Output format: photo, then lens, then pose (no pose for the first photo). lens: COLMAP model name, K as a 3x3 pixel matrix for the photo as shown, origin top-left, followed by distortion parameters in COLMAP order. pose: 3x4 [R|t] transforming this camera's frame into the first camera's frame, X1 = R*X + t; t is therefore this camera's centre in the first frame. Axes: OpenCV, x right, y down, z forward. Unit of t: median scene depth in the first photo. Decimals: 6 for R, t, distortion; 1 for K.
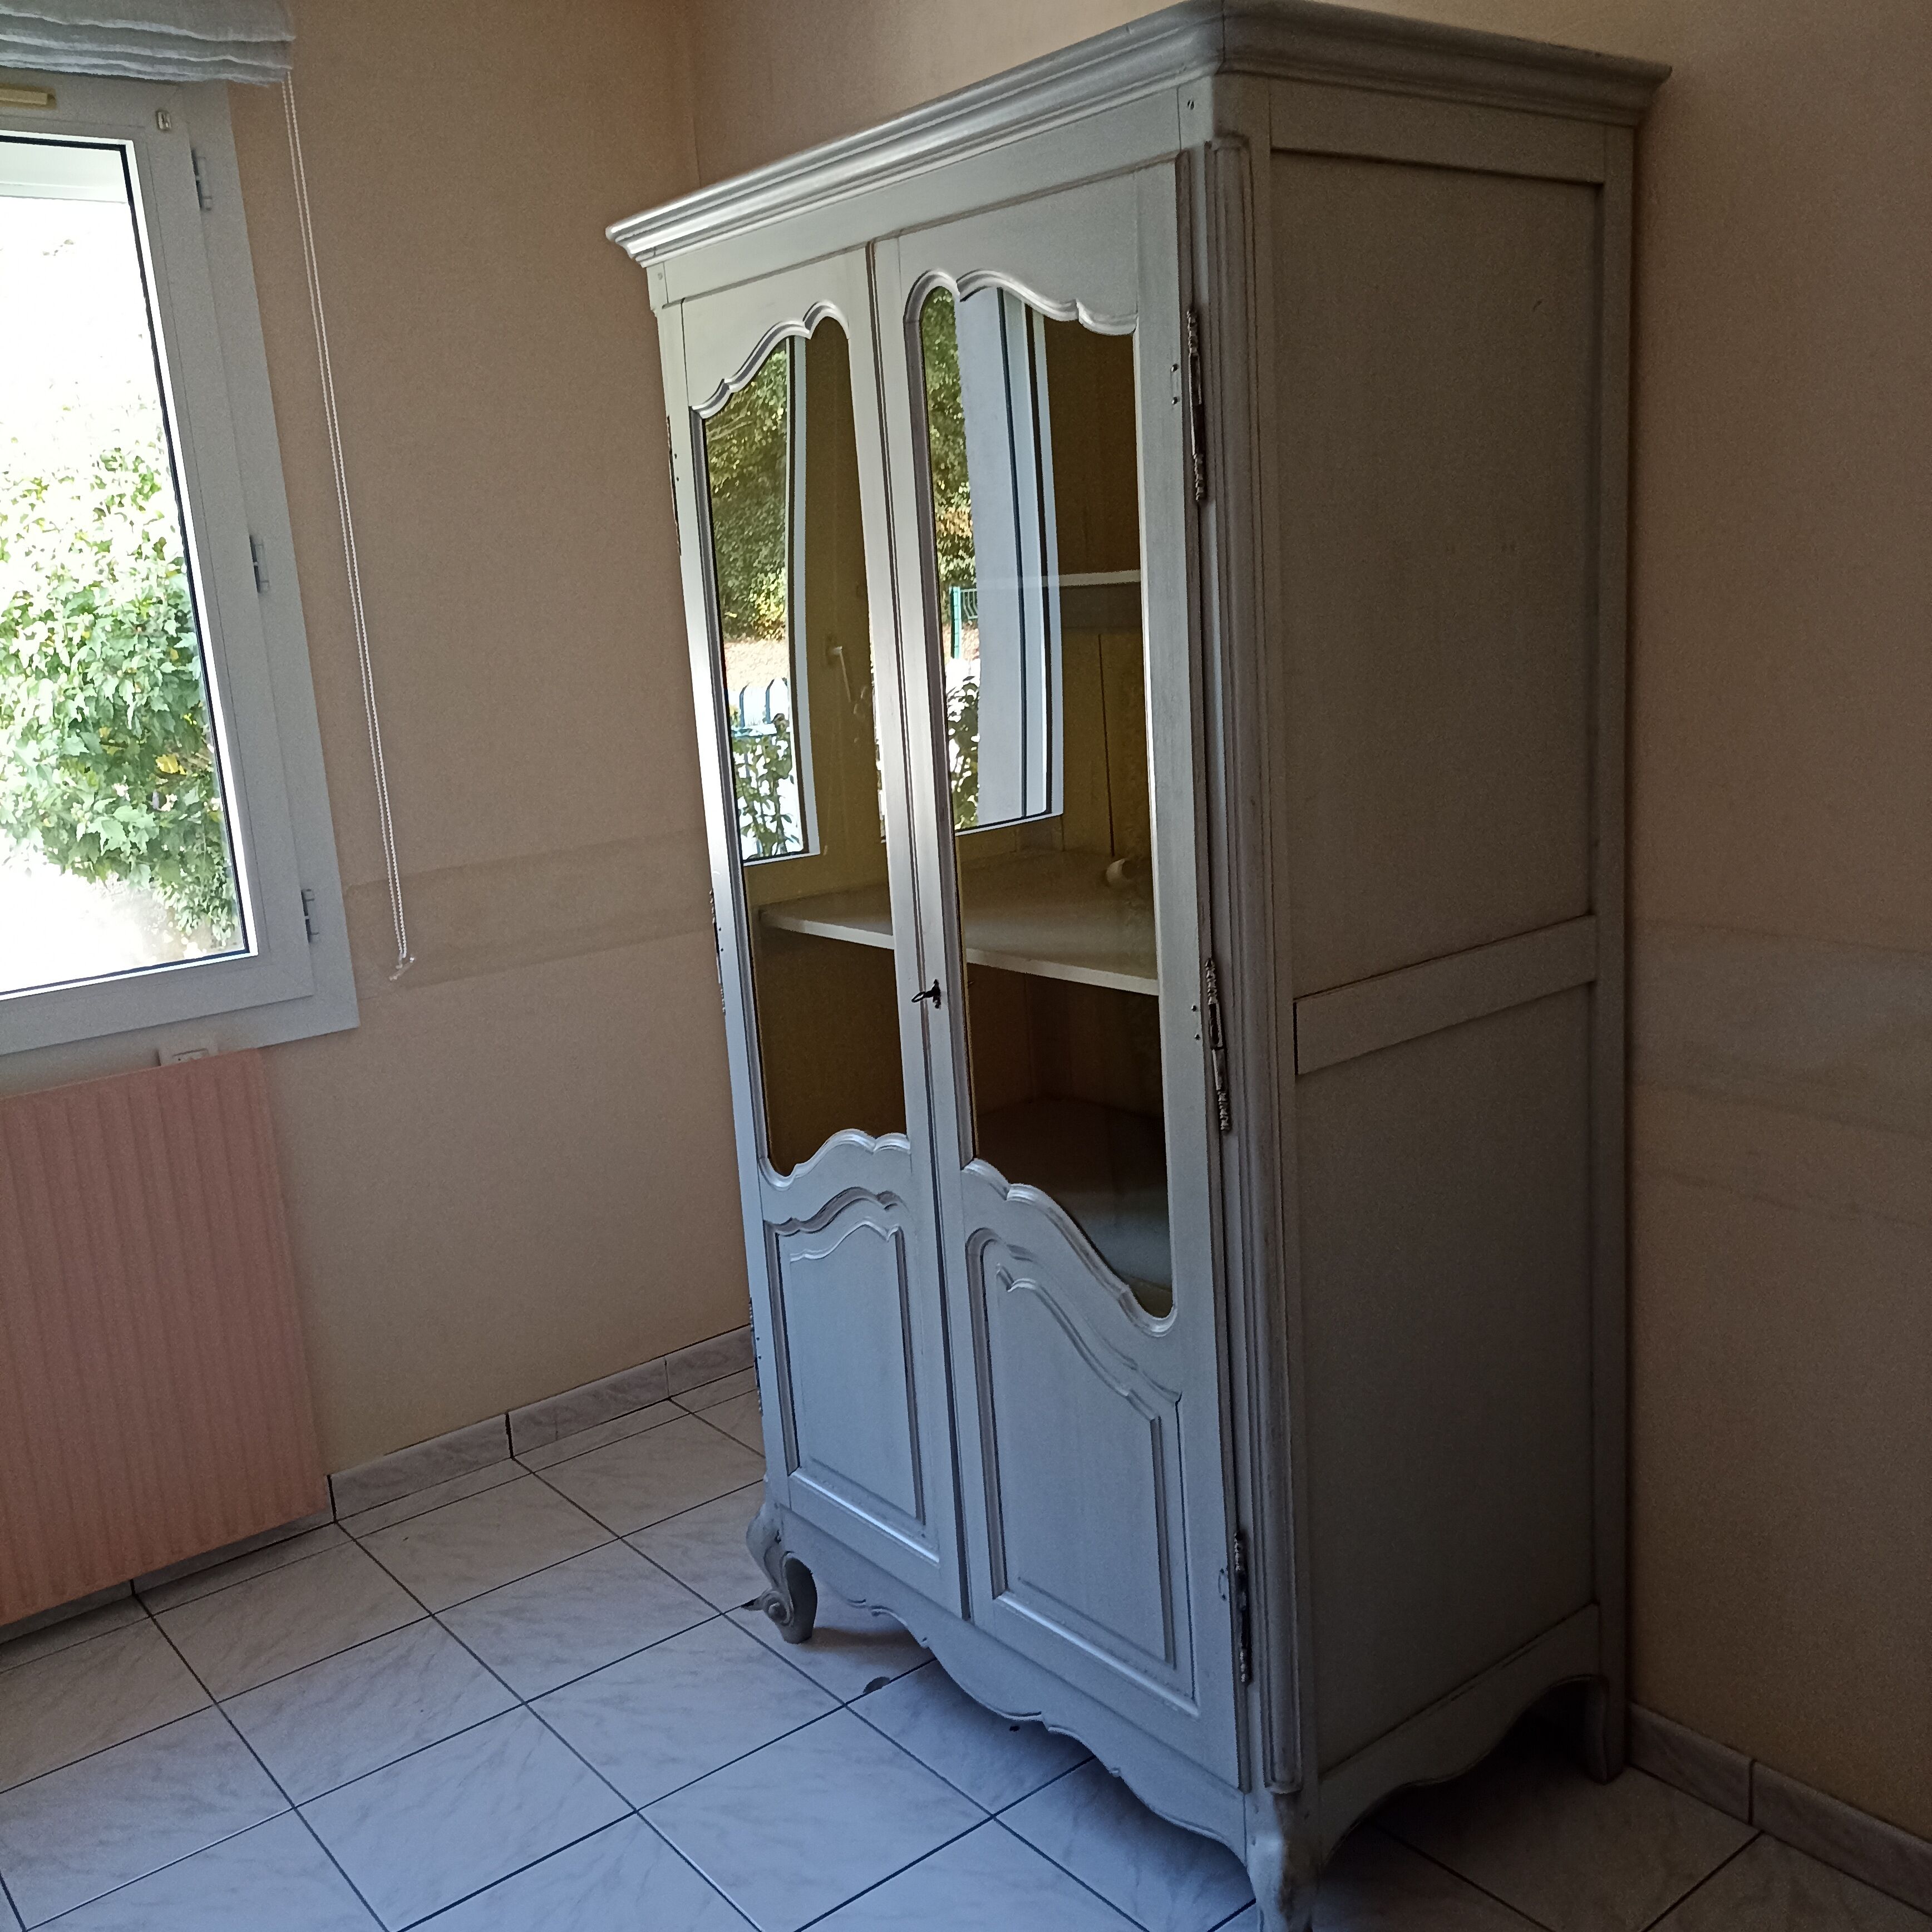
lens RADIAL K [[1905.9, 0, 980.1], [0, 1905.9, 968.4], [0, 0, 1]] dist [0.010490, 0.000000]
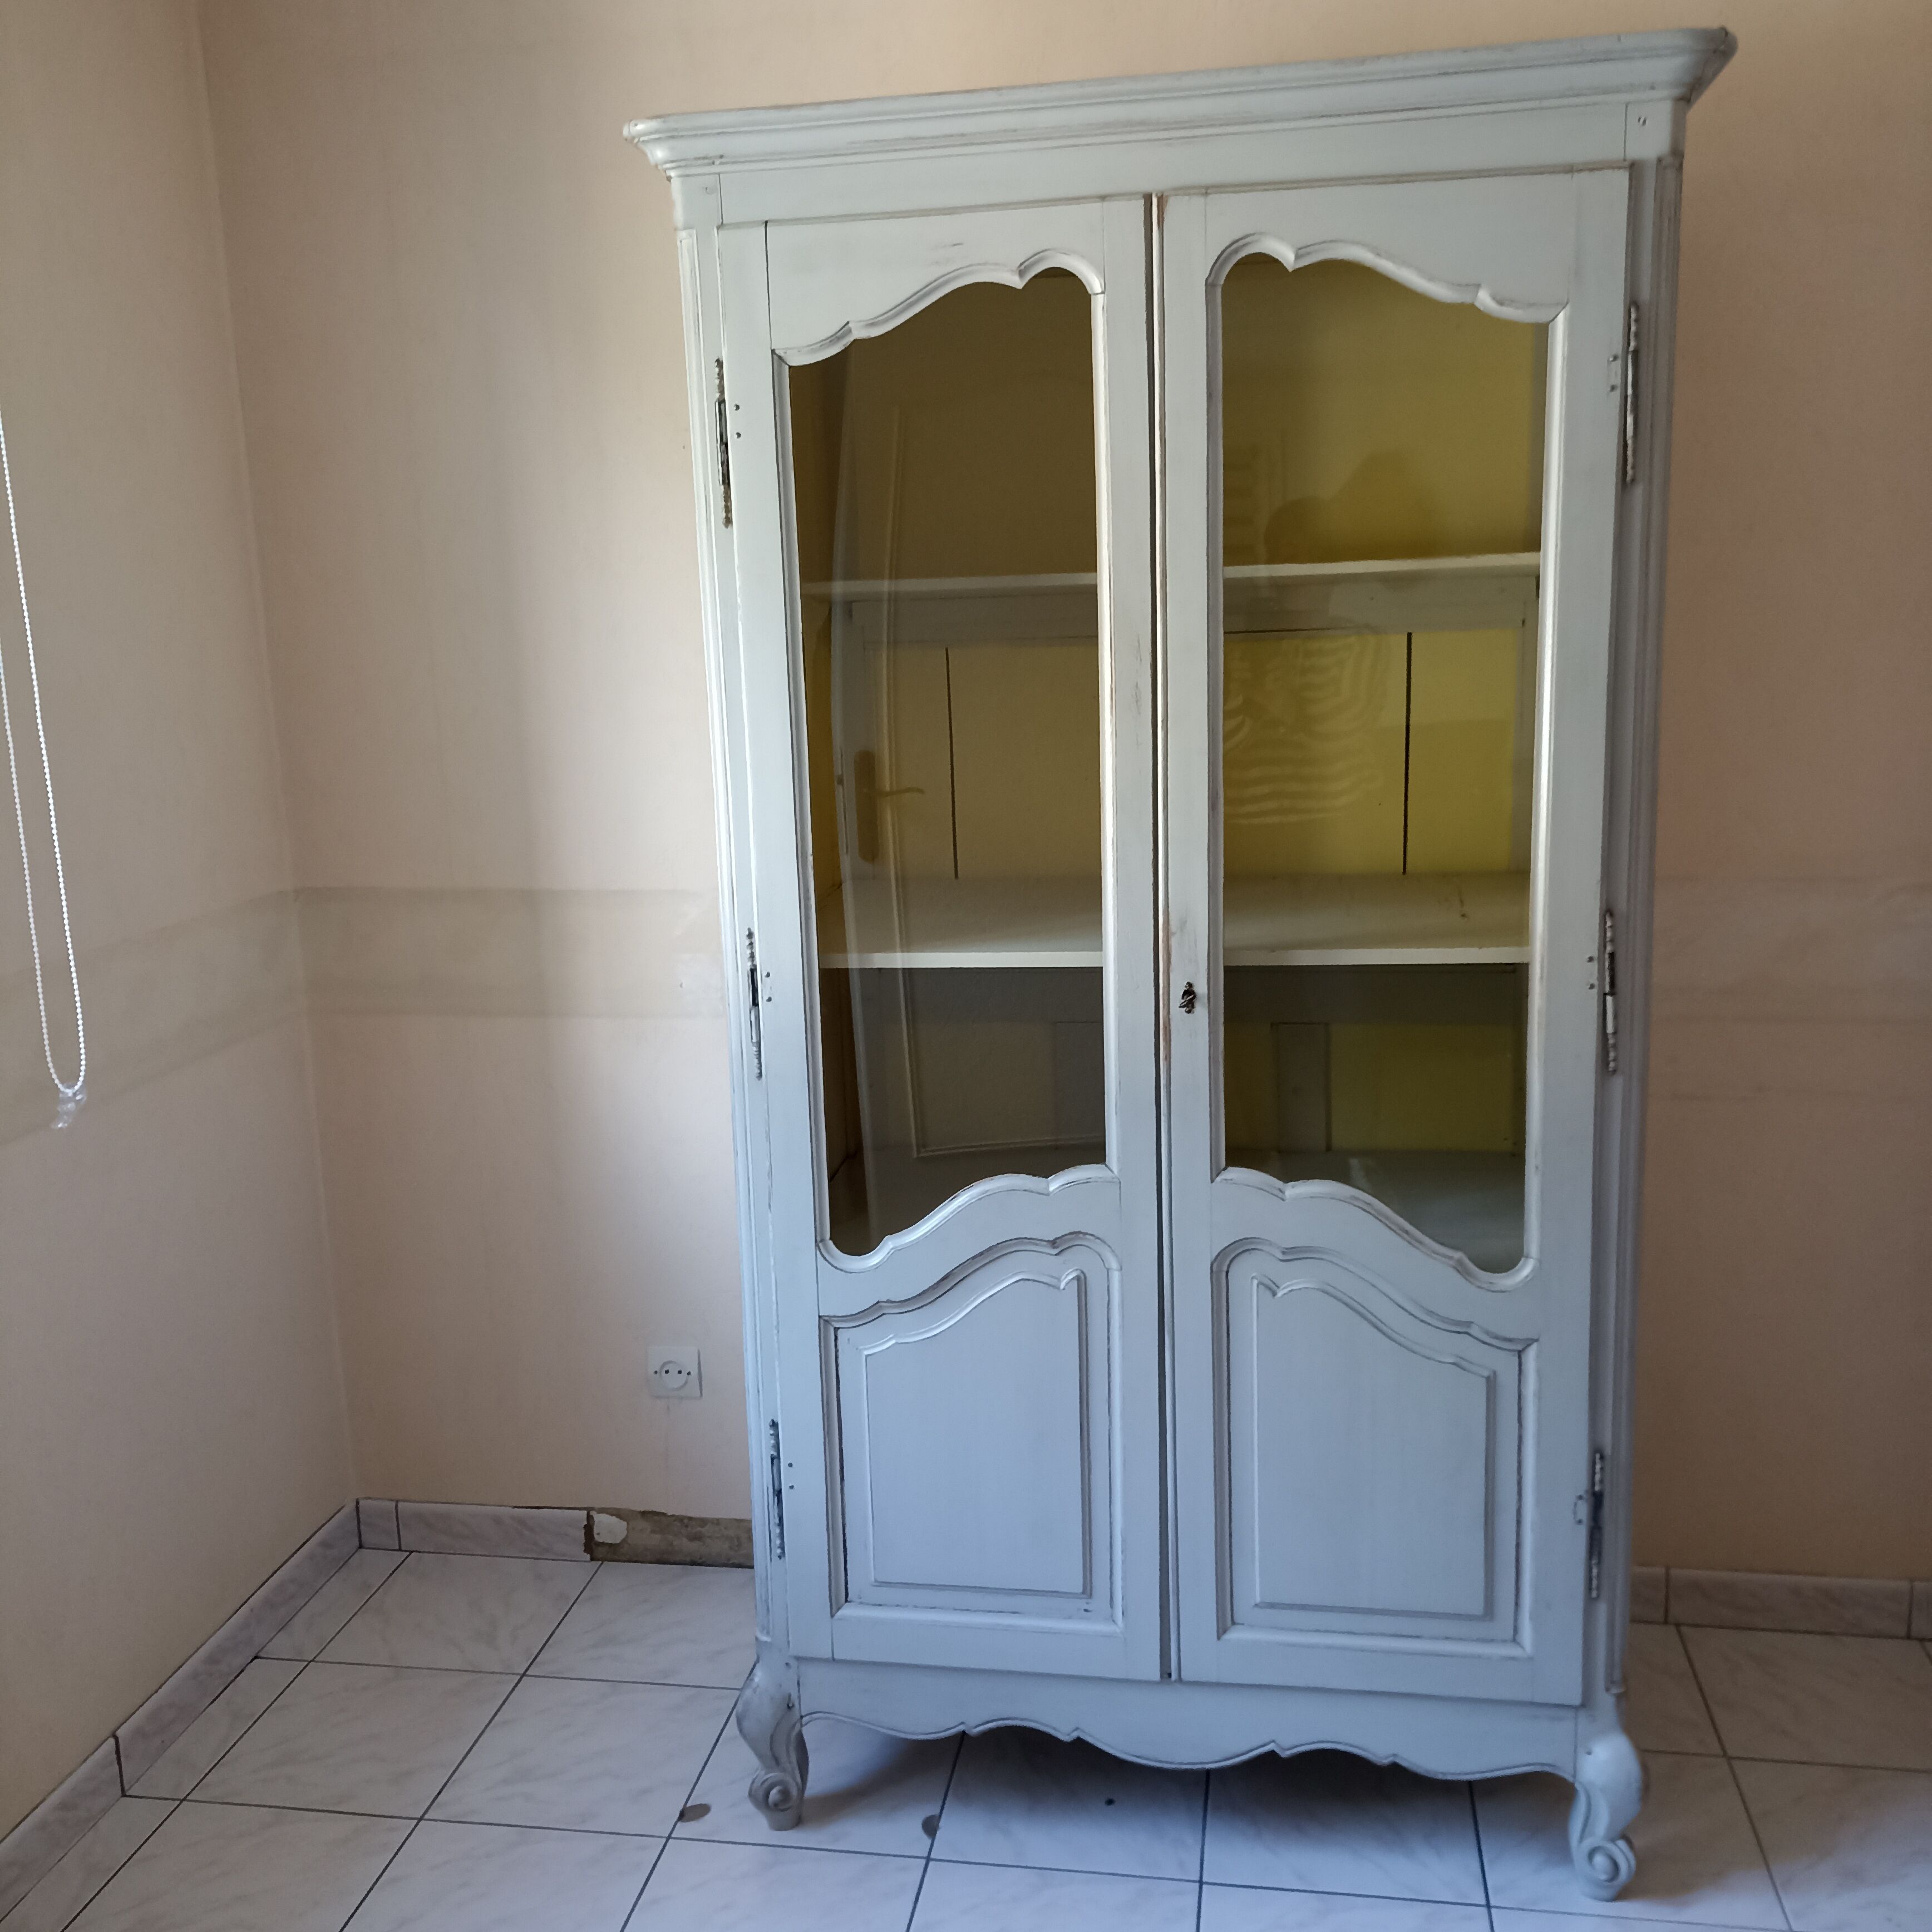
lens RADIAL K [[1905.9, 0, 966.7], [0, 1905.9, 963.1], [0, 0, 1]] dist [0.010490, 0.000000]
pose [[0.743173, -0.083310, 0.663893, -0.724057], [0.123195, 0.992292, -0.013386, -0.004622], [-0.657660, 0.091737, 0.747708, 0.366751]]
